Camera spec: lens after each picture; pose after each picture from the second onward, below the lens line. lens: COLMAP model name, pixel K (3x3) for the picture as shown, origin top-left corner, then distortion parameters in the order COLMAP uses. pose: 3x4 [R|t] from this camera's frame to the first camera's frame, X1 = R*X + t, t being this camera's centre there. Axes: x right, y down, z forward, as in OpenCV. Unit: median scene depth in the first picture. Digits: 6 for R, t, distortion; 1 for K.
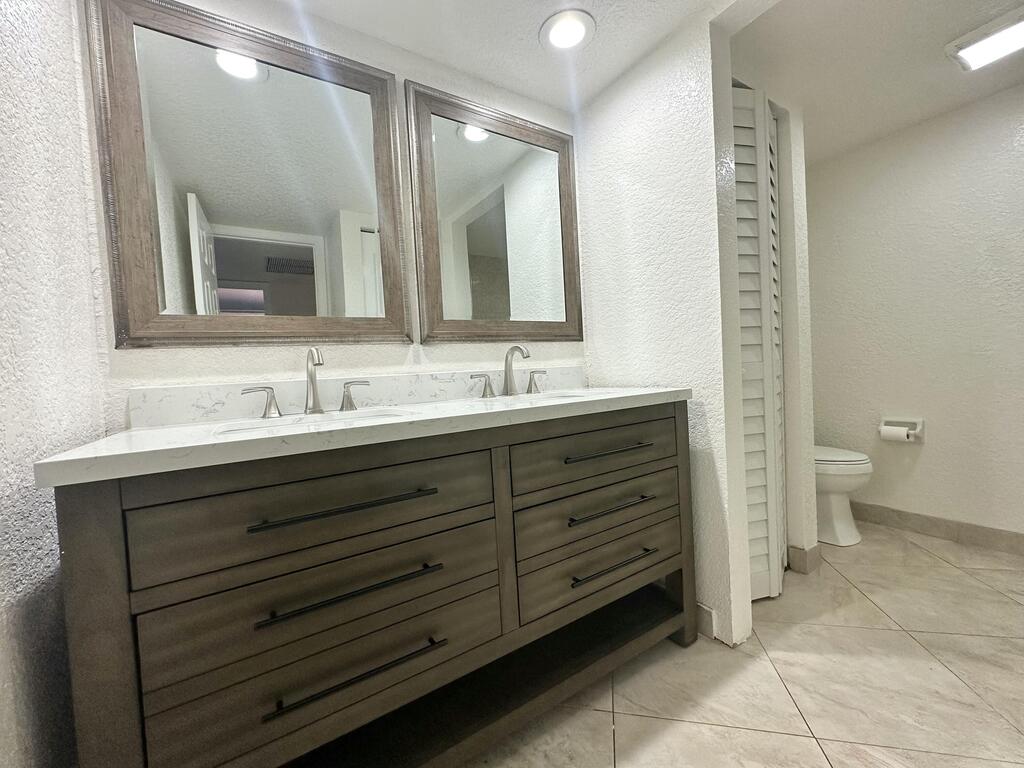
lens RADIAL K [[410.8, 0, 514.9], [0, 410.8, 382.1], [0, 0, 1]] dist [-0.002976, -0.000053]
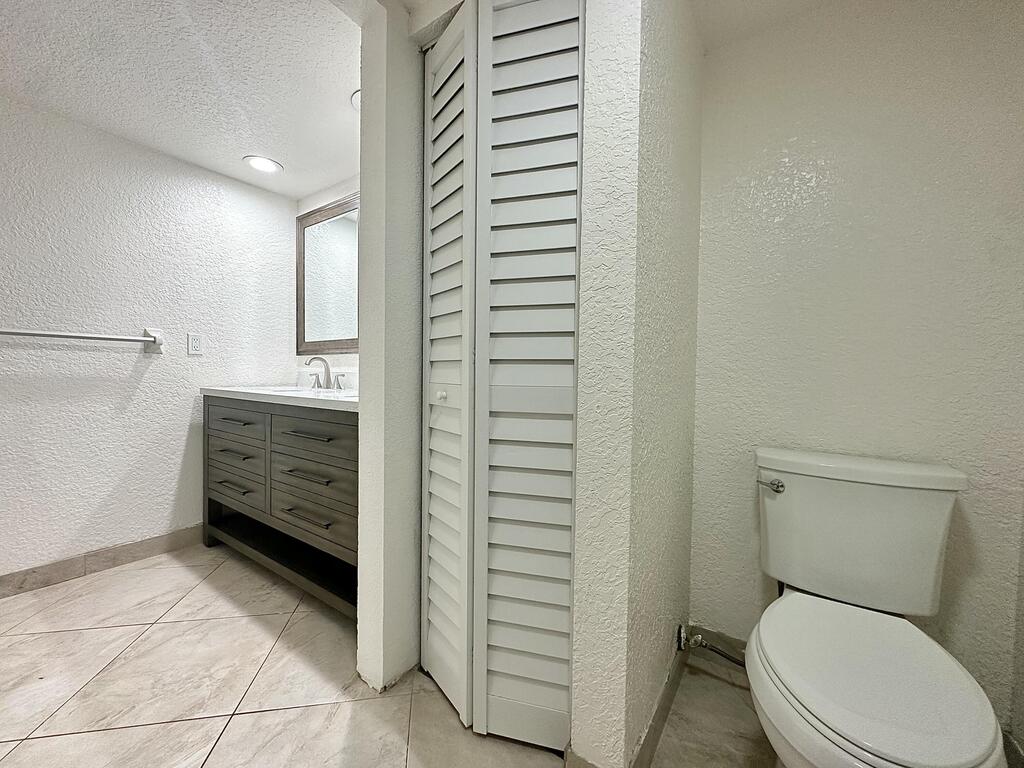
lens RADIAL K [[410.8, 0, 514.9], [0, 410.8, 382.1], [0, 0, 1]] dist [-0.002976, -0.000053]
pose [[0.377518, 0.082210, -0.922346, 0.909063], [-0.059559, 0.996145, 0.064410, -0.072394], [0.924085, 0.030618, 0.380958, 0.576819]]
